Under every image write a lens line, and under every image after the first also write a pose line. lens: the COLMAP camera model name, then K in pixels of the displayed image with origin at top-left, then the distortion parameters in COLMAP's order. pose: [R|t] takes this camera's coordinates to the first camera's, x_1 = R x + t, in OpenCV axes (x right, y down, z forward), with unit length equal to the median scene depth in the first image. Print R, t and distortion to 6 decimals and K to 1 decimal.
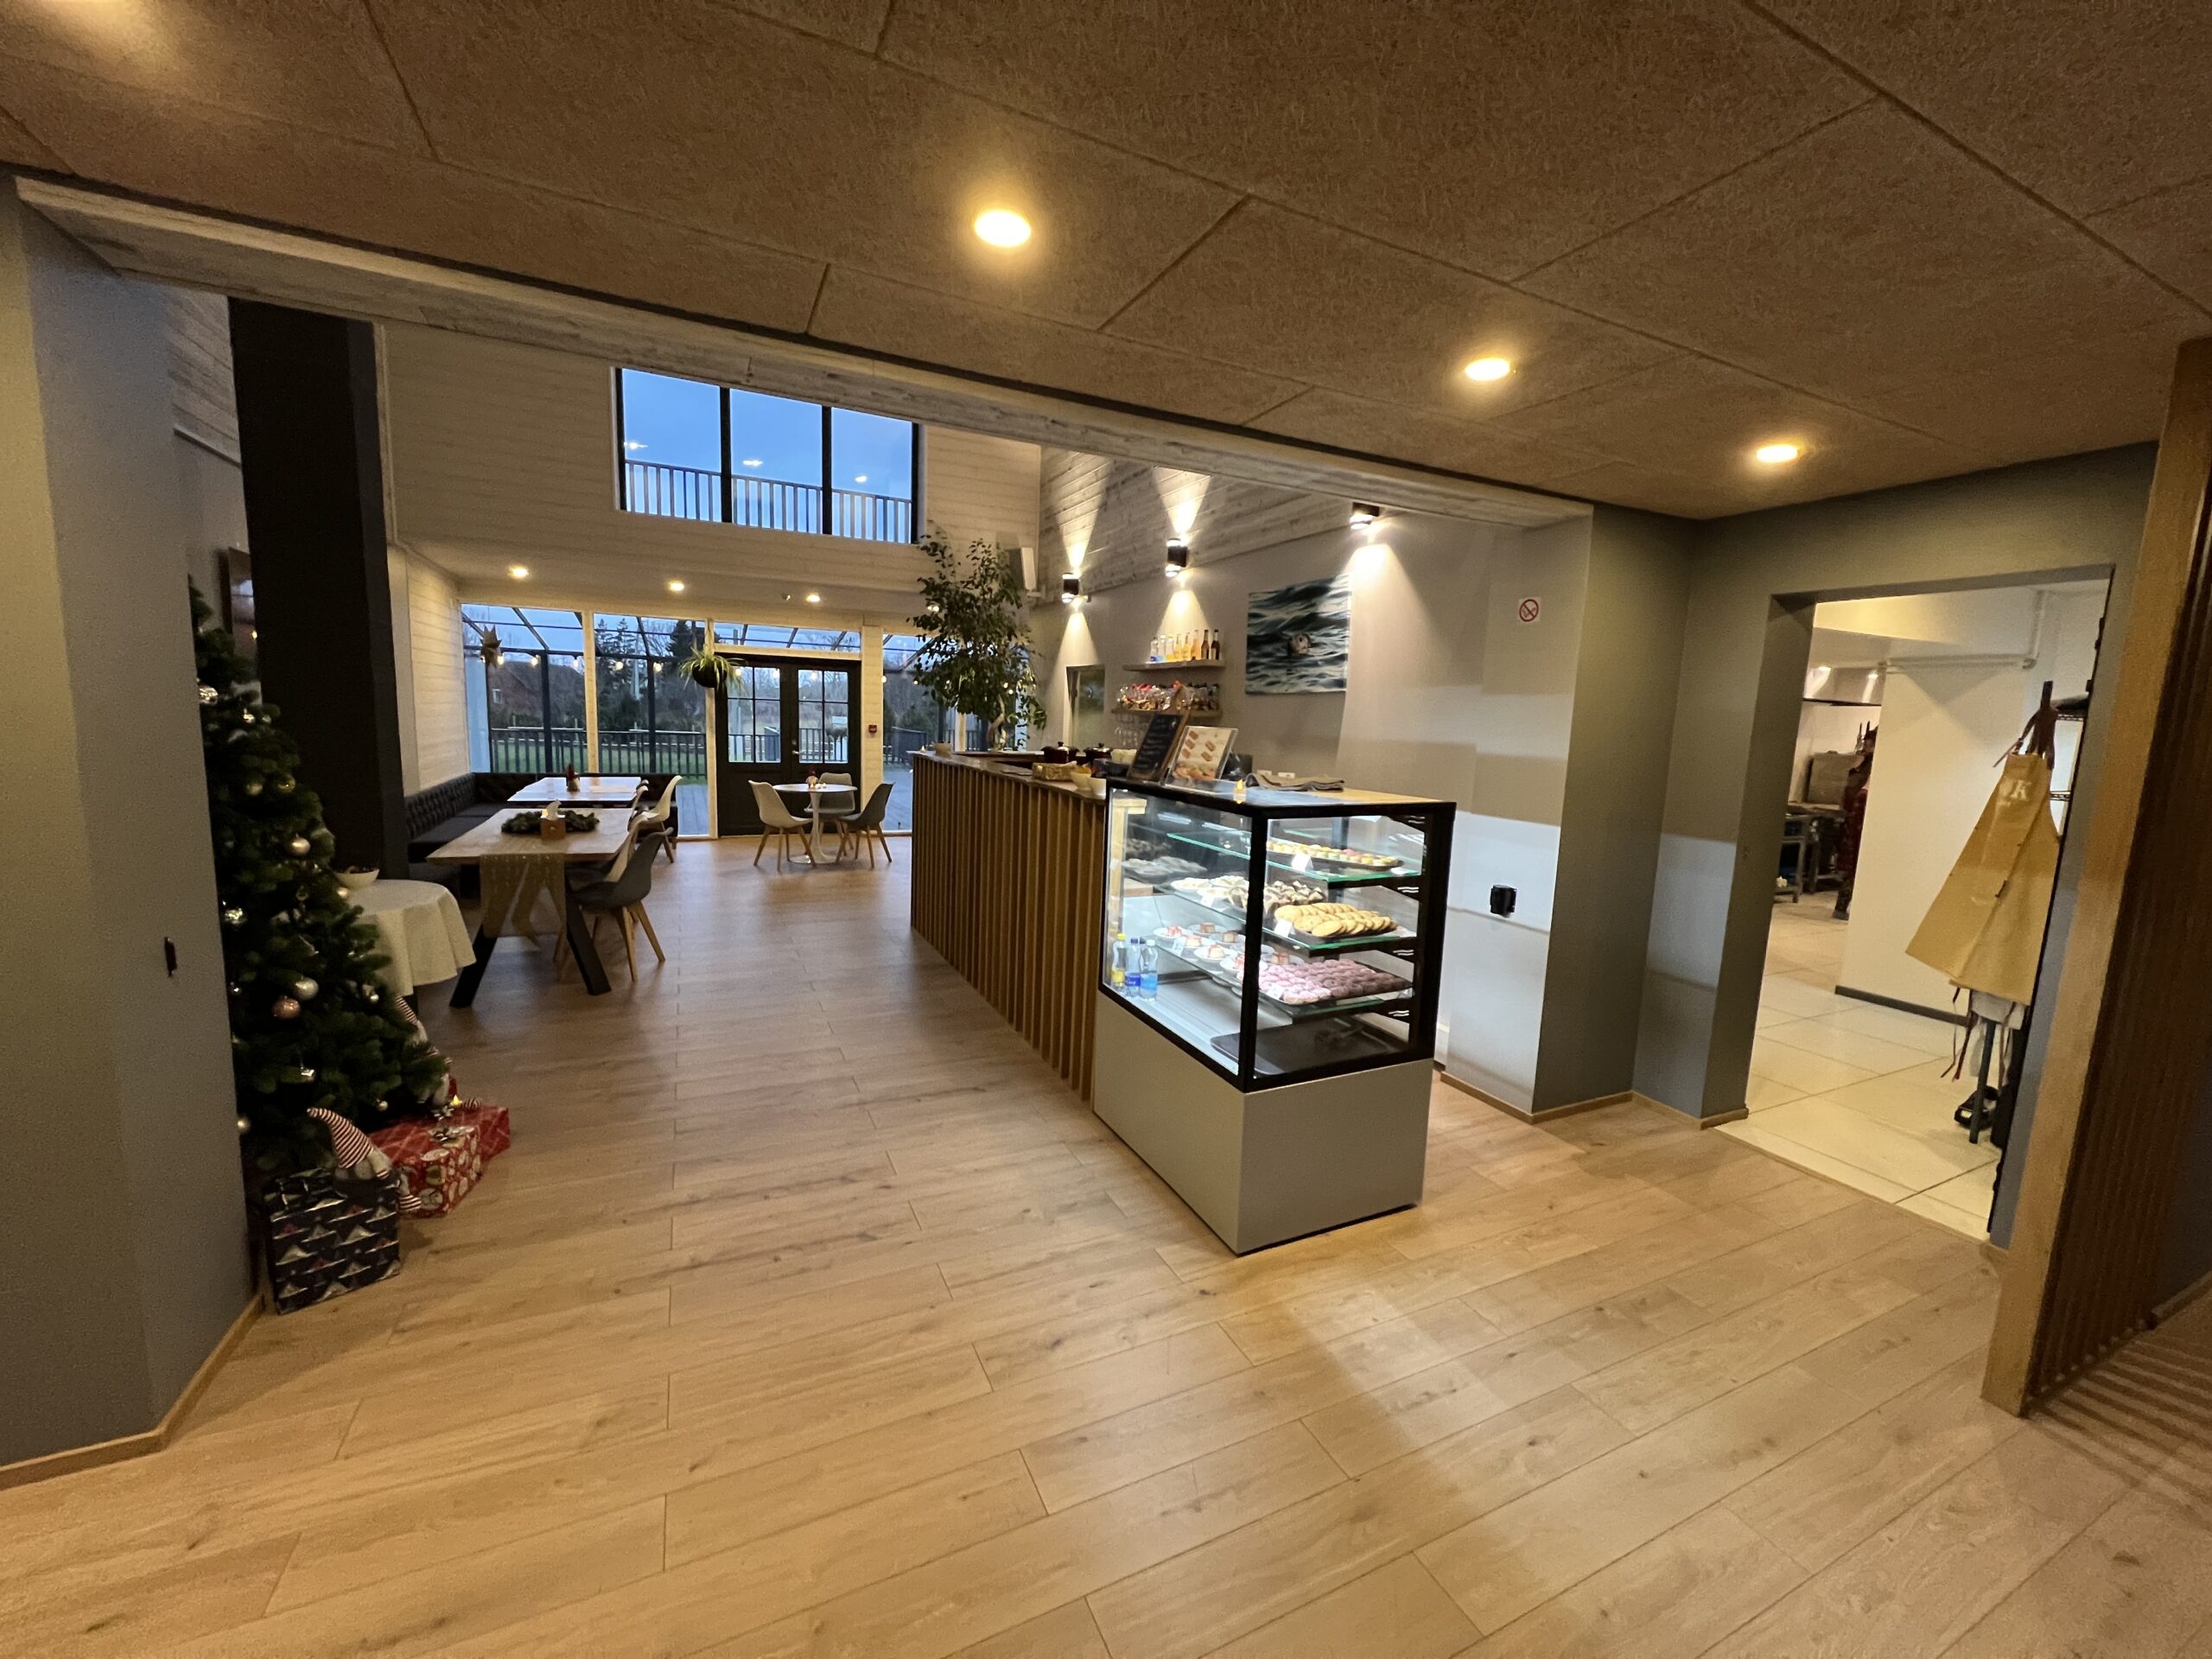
lens RADIAL K [[872.8, 0, 1108.9], [0, 872.8, 826.5], [0, 0, 1]] dist [-0.000032, -0.000107]
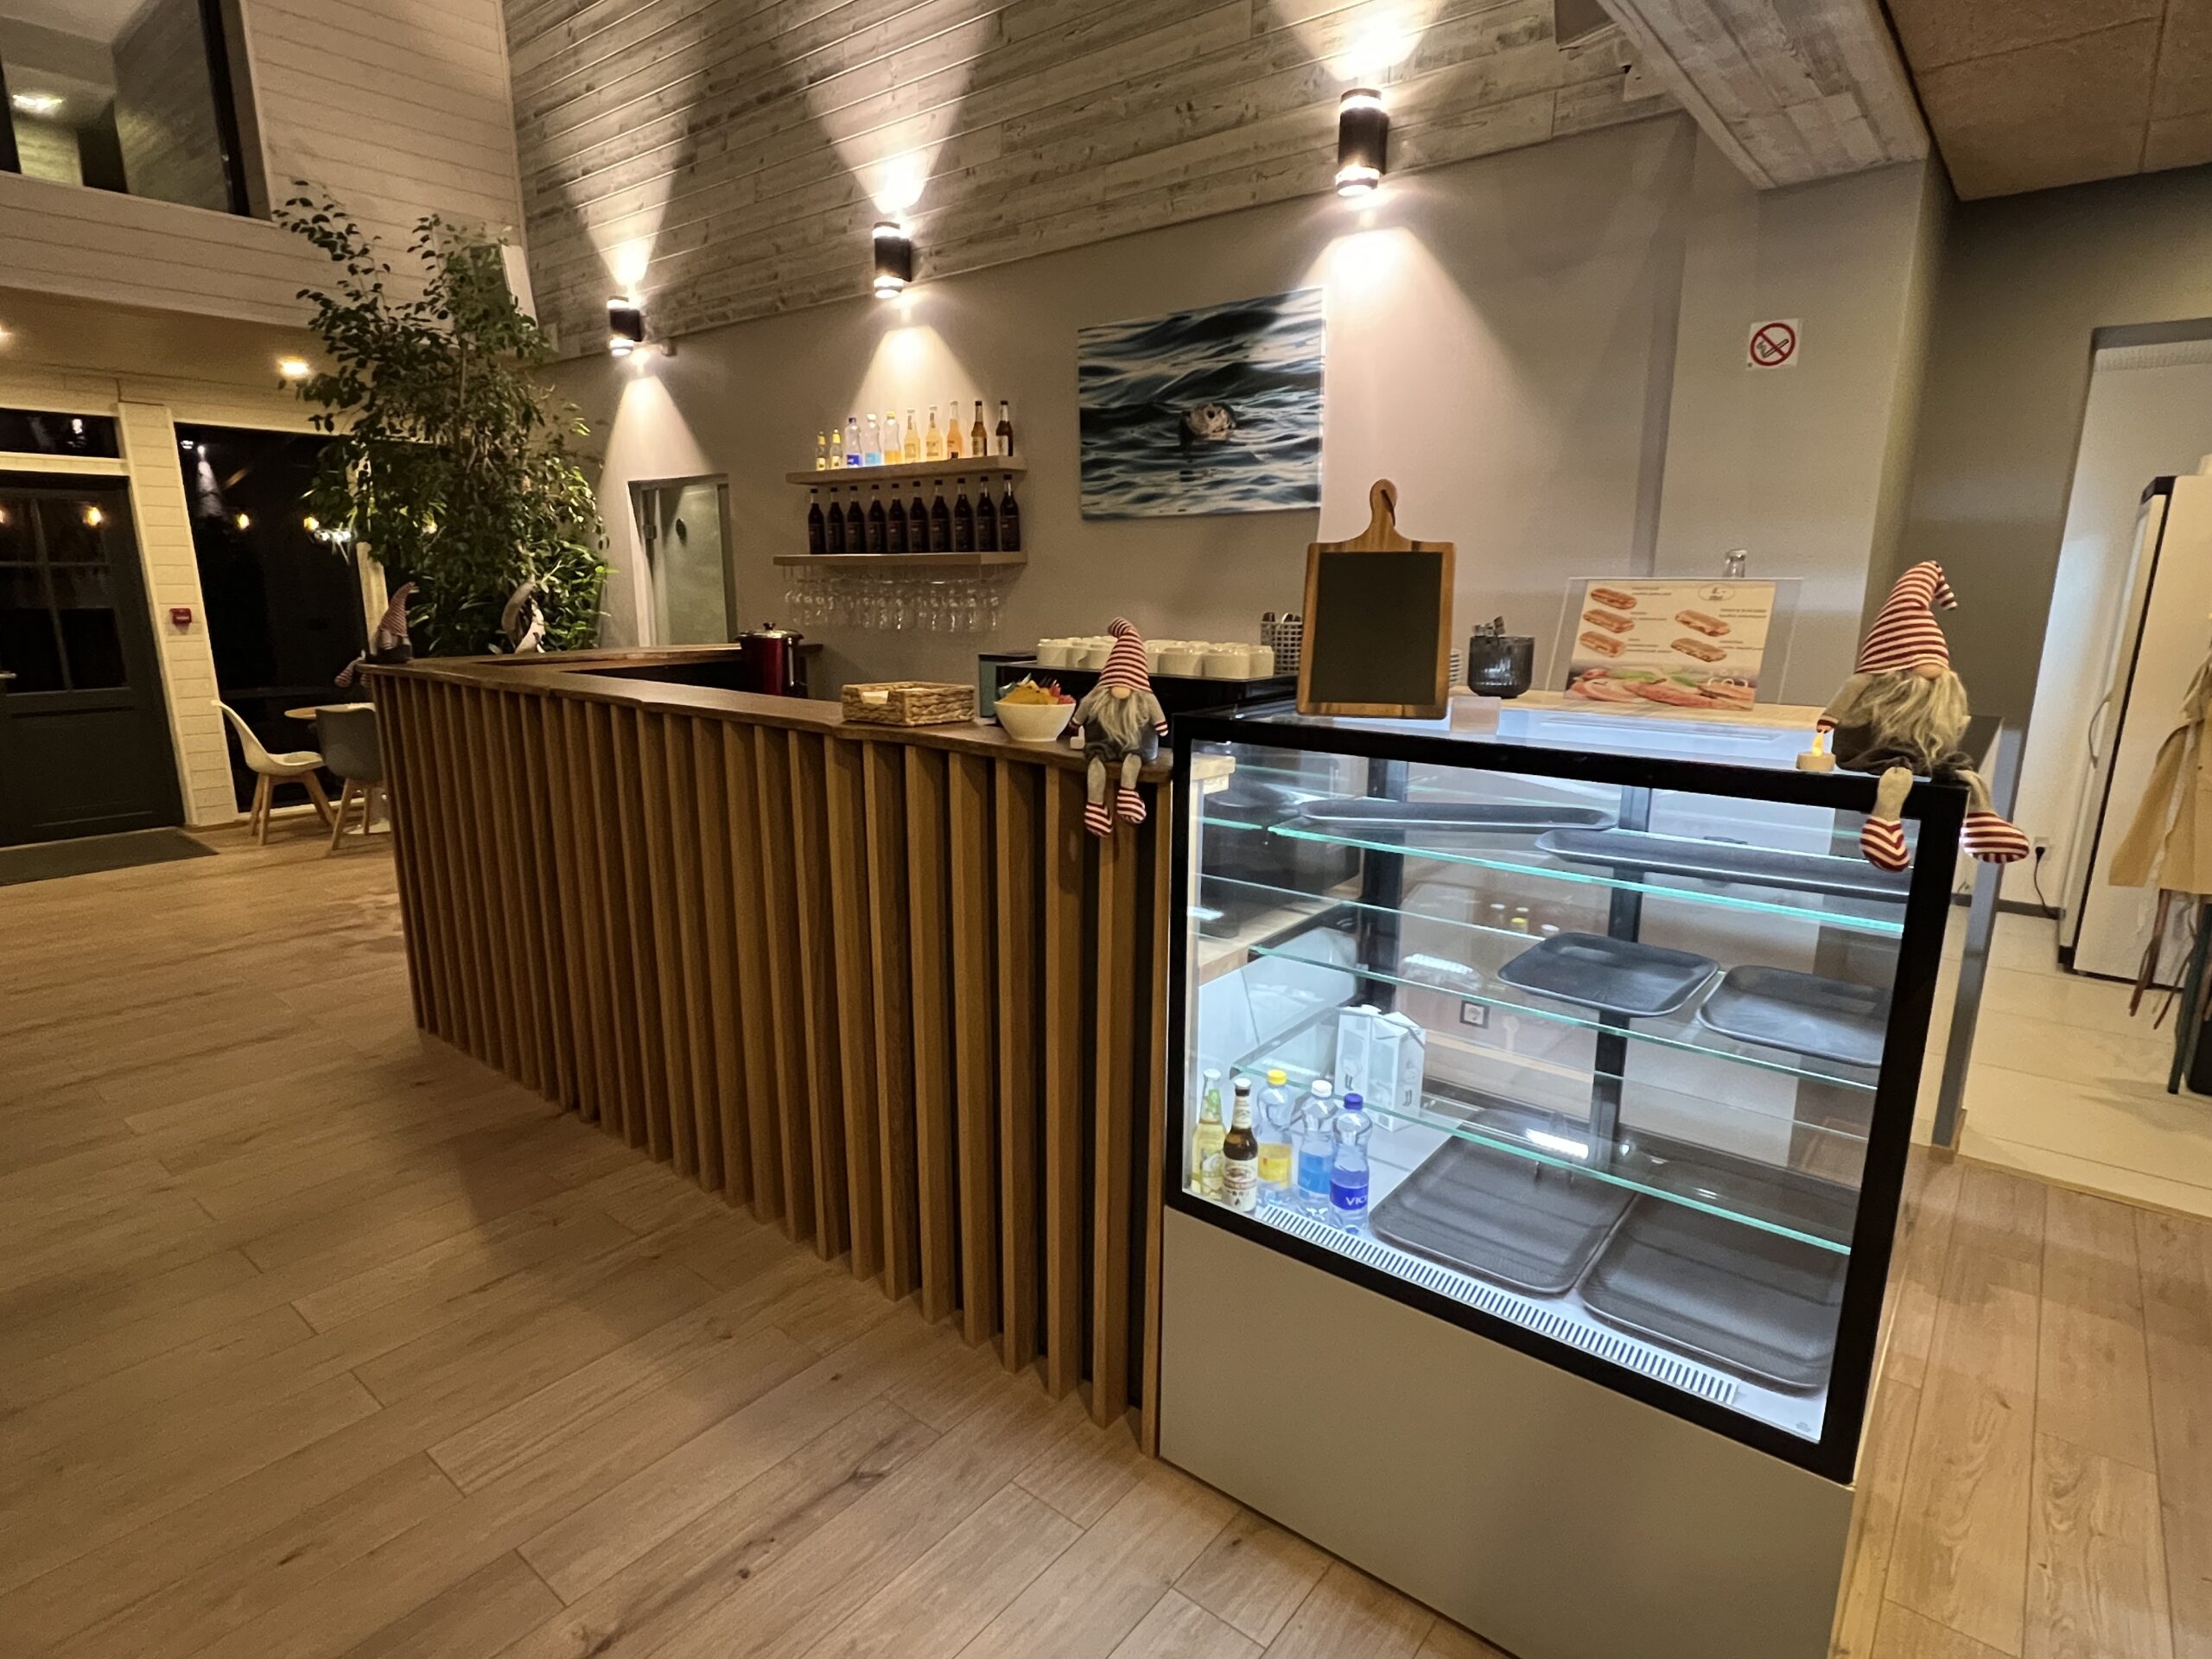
lens RADIAL K [[1169.8, 0, 1095.5], [0, 1169.8, 830.8], [0, 0, 1]] dist [0.003469, -0.000530]
pose [[0.905193, -0.127083, 0.405556, -0.172315], [0.086566, 0.989374, 0.116811, -0.045490], [-0.416091, -0.070629, 0.906576, 0.332968]]
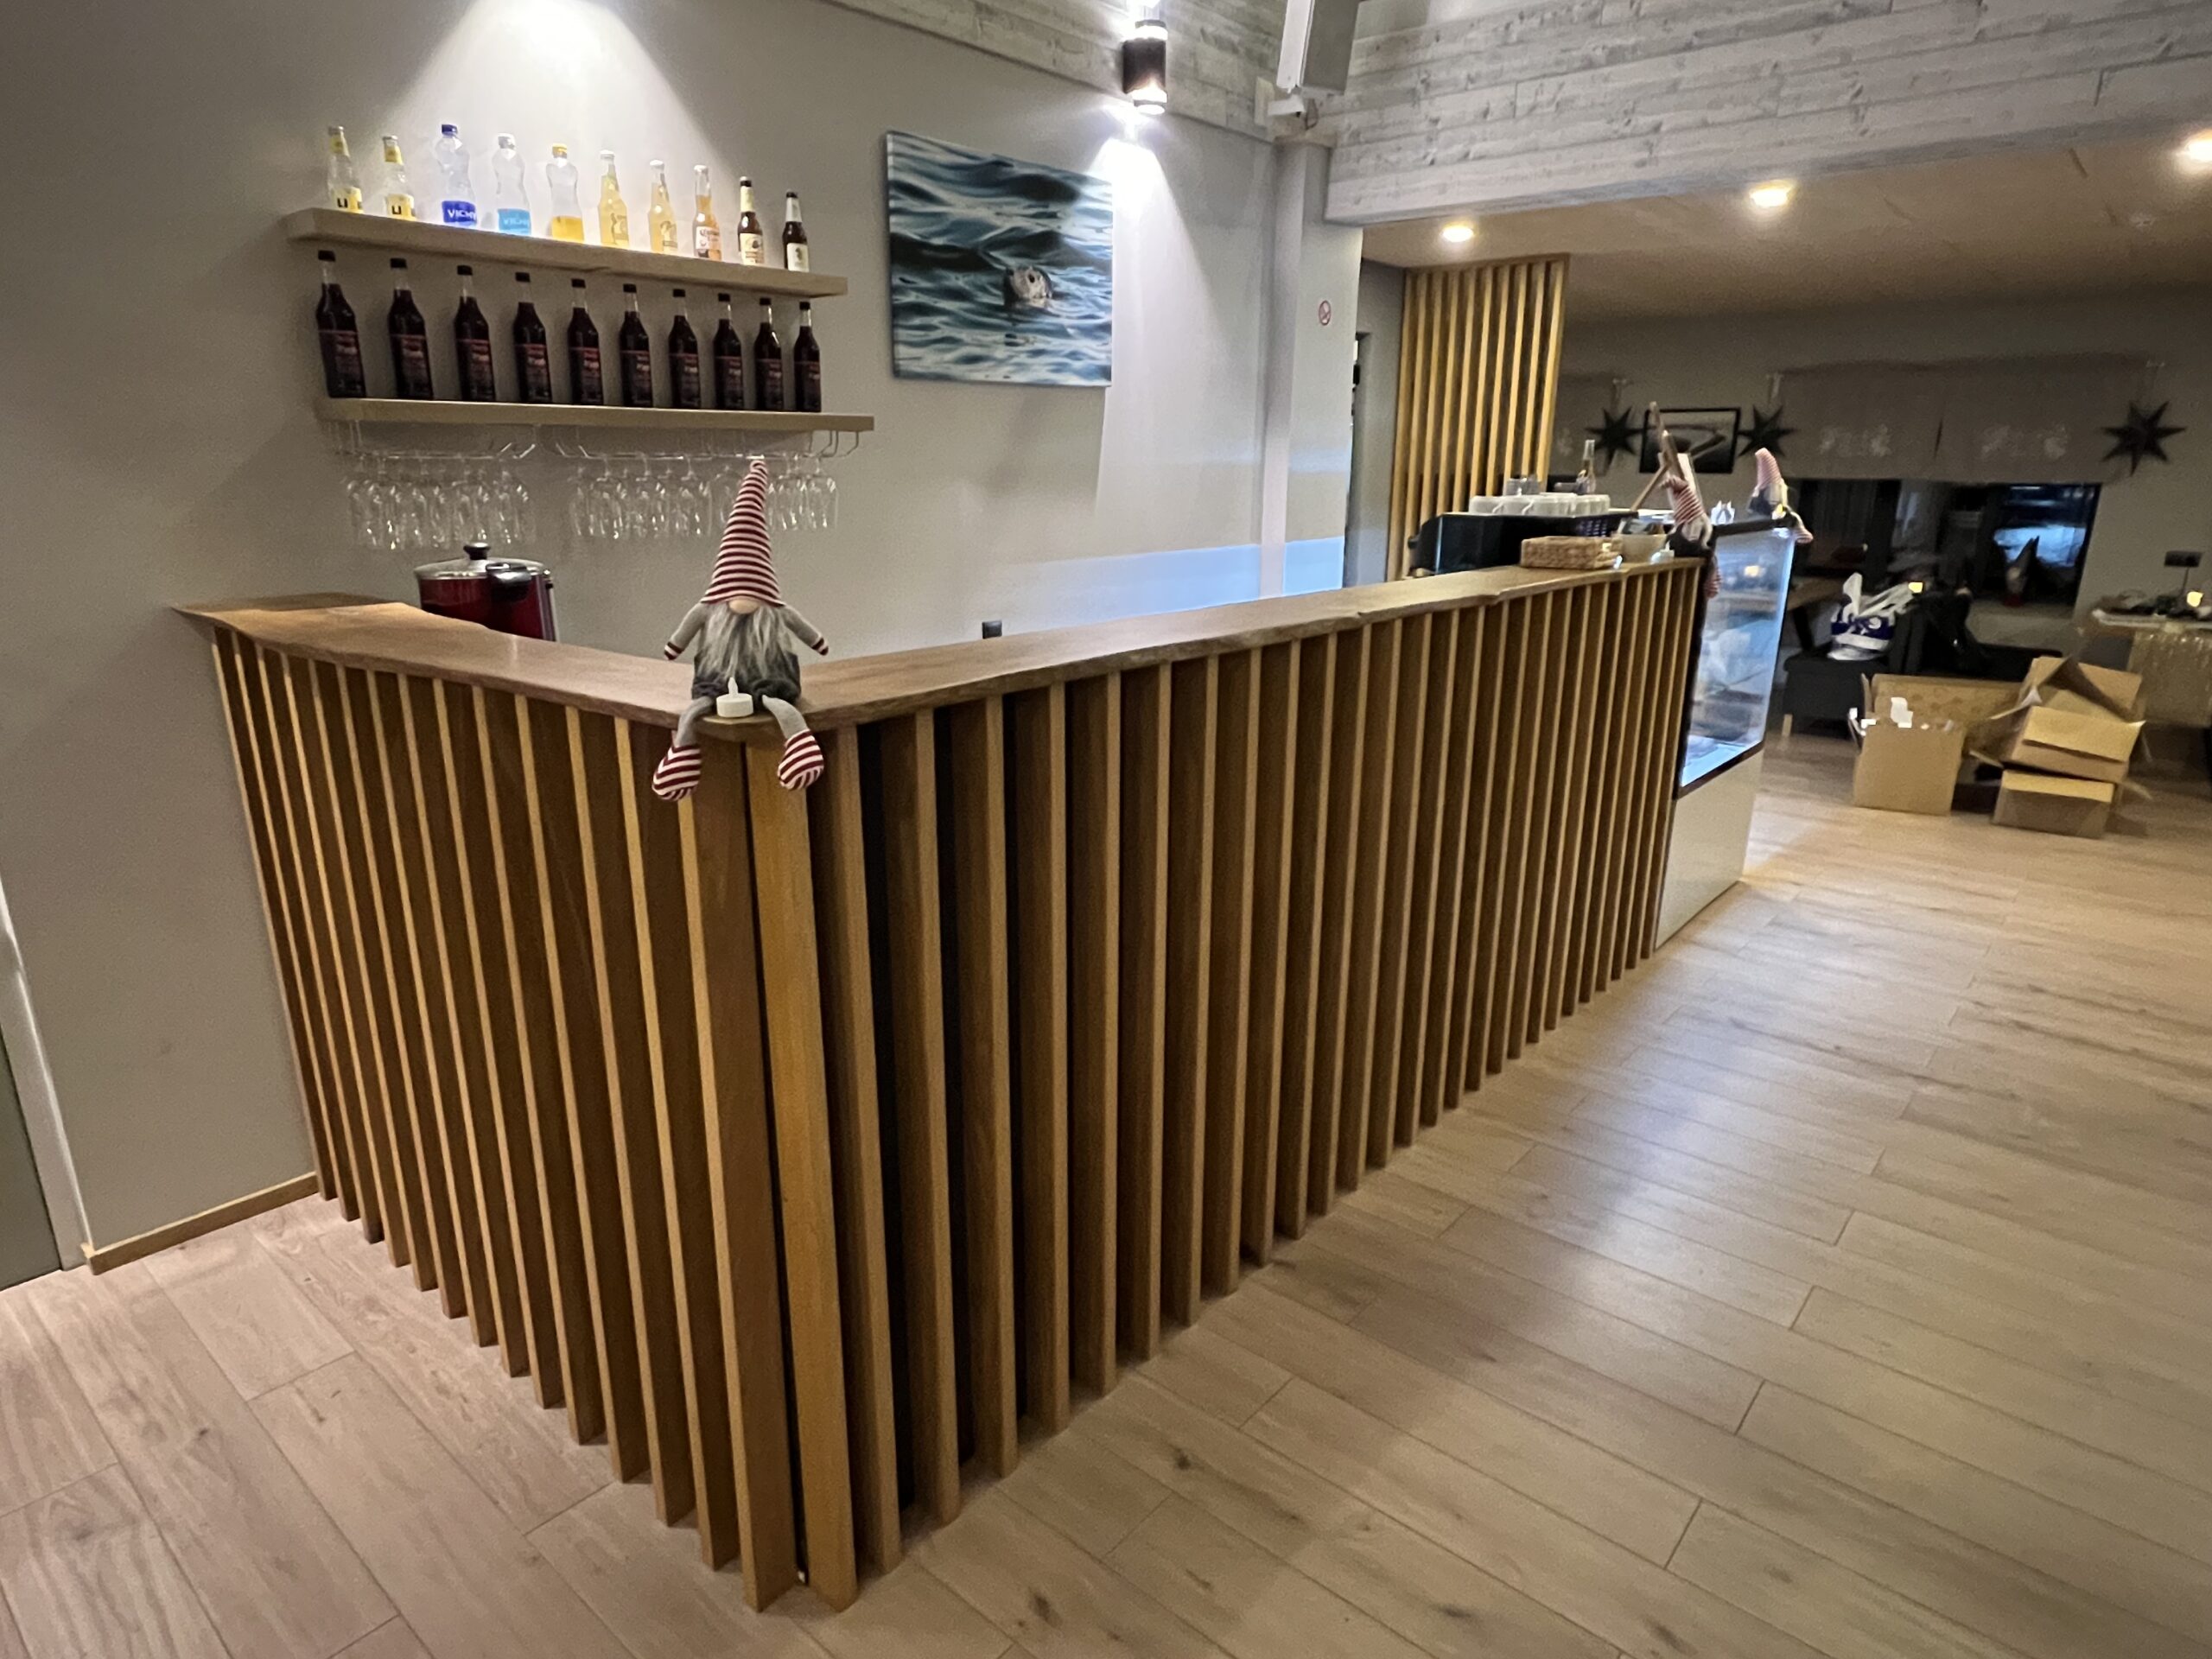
lens RADIAL K [[1282.7, 0, 1112.4], [0, 1282.7, 831.3], [0, 0, 1]] dist [0.001500, 0.000365]
pose [[-0.401971, -0.297224, 0.866070, -0.555733], [0.095071, 0.927190, 0.362325, -0.174427], [-0.910704, 0.227982, -0.344446, 1.257630]]
